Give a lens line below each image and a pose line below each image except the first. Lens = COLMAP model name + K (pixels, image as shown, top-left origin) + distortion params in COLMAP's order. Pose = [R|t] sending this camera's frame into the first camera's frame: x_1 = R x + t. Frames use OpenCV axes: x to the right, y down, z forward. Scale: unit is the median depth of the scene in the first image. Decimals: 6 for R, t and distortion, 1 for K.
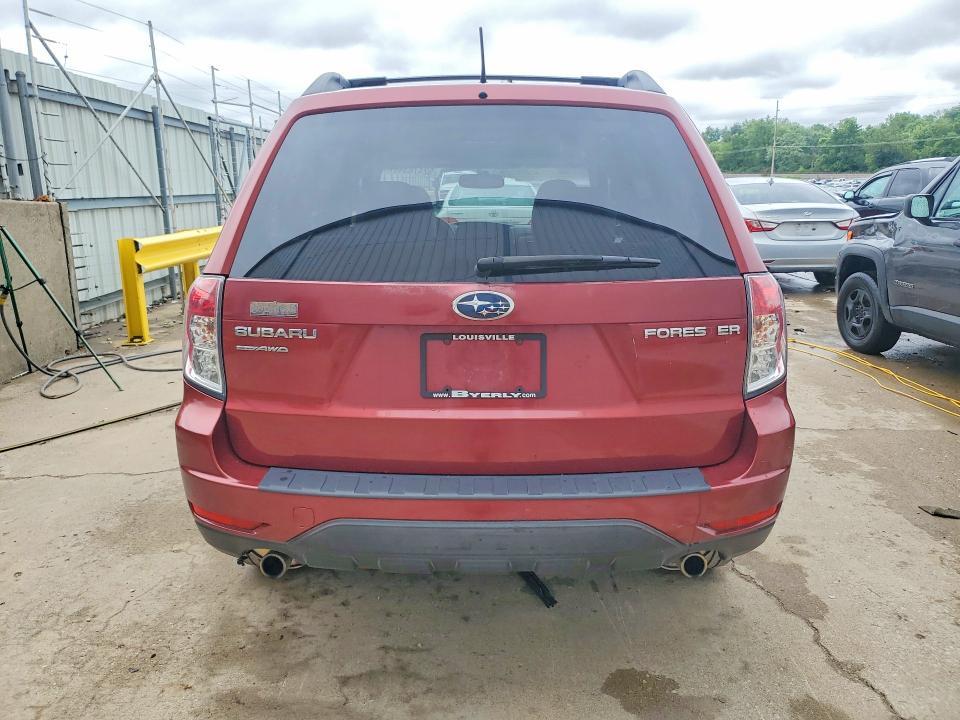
lens RADIAL K [[739.2, 0, 465.7], [0, 739.2, 358.3], [0, 0, 1]] dist [0.002585, 0.014448]
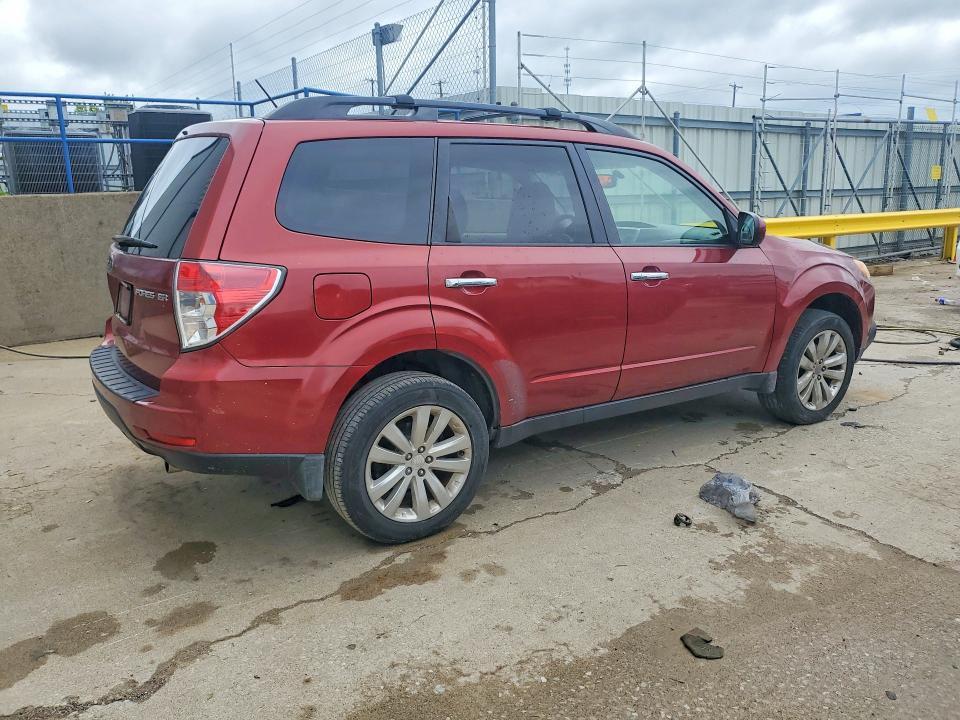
lens RADIAL K [[739.2, 0, 465.7], [0, 739.2, 358.3], [0, 0, 1]] dist [0.002585, 0.014448]
pose [[0.557806, 0.183594, -0.809411, 1.005904], [-0.178073, 0.978990, 0.099339, -0.089922], [0.810643, 0.088723, 0.578780, 0.365517]]
